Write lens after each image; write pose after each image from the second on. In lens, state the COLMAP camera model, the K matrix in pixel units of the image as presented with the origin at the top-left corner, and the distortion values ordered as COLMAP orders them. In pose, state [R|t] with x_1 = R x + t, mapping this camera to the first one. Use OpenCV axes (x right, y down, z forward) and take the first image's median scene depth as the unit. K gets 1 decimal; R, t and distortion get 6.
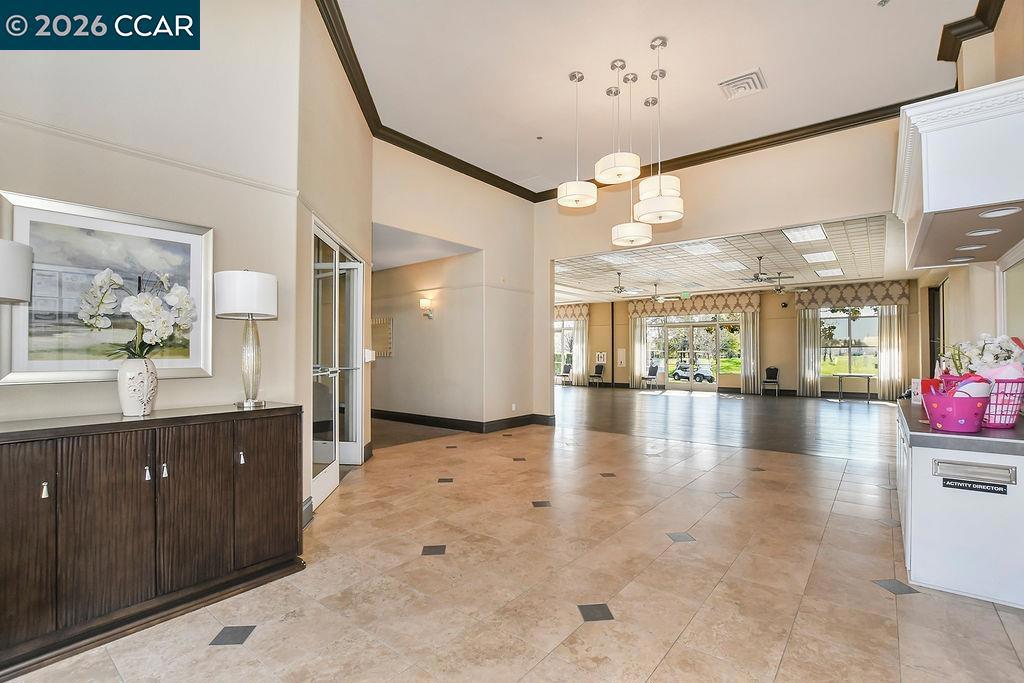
lens RADIAL K [[467.1, 0, 511.1], [0, 467.1, 345.4], [0, 0, 1]] dist [0.004310, 0.000027]
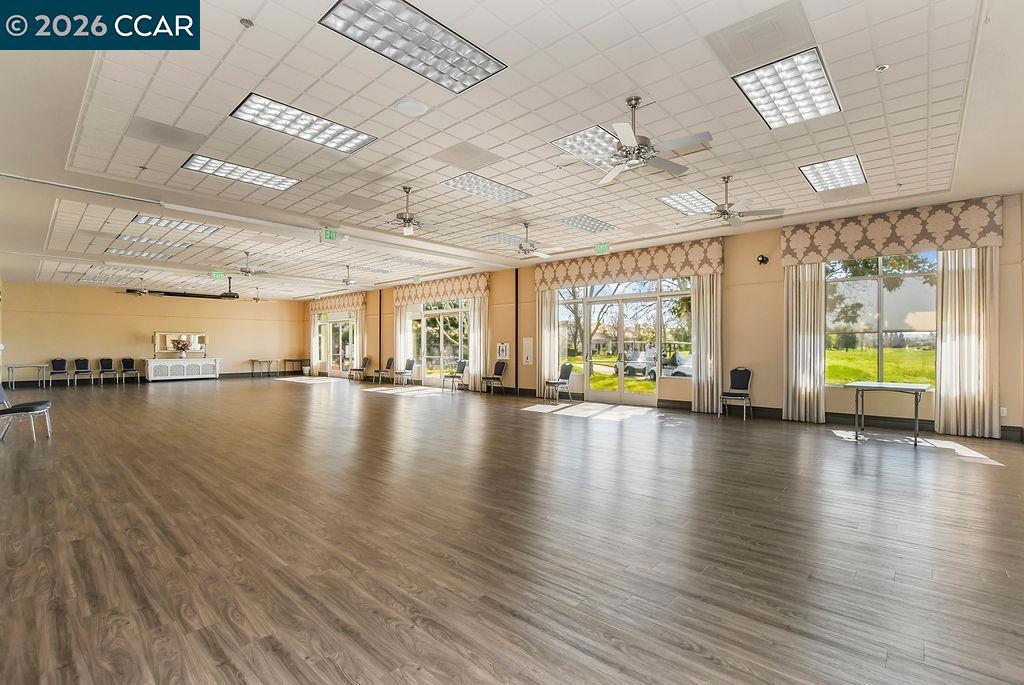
lens RADIAL K [[458.0, 0, 512.7], [0, 458.0, 343.9], [0, 0, 1]] dist [-0.006050, -0.000855]
pose [[0.997771, -0.001319, -0.066714, 0.299821], [0.002345, 0.999880, 0.015303, 0.006847], [0.066686, -0.015426, 0.997655, 0.399656]]
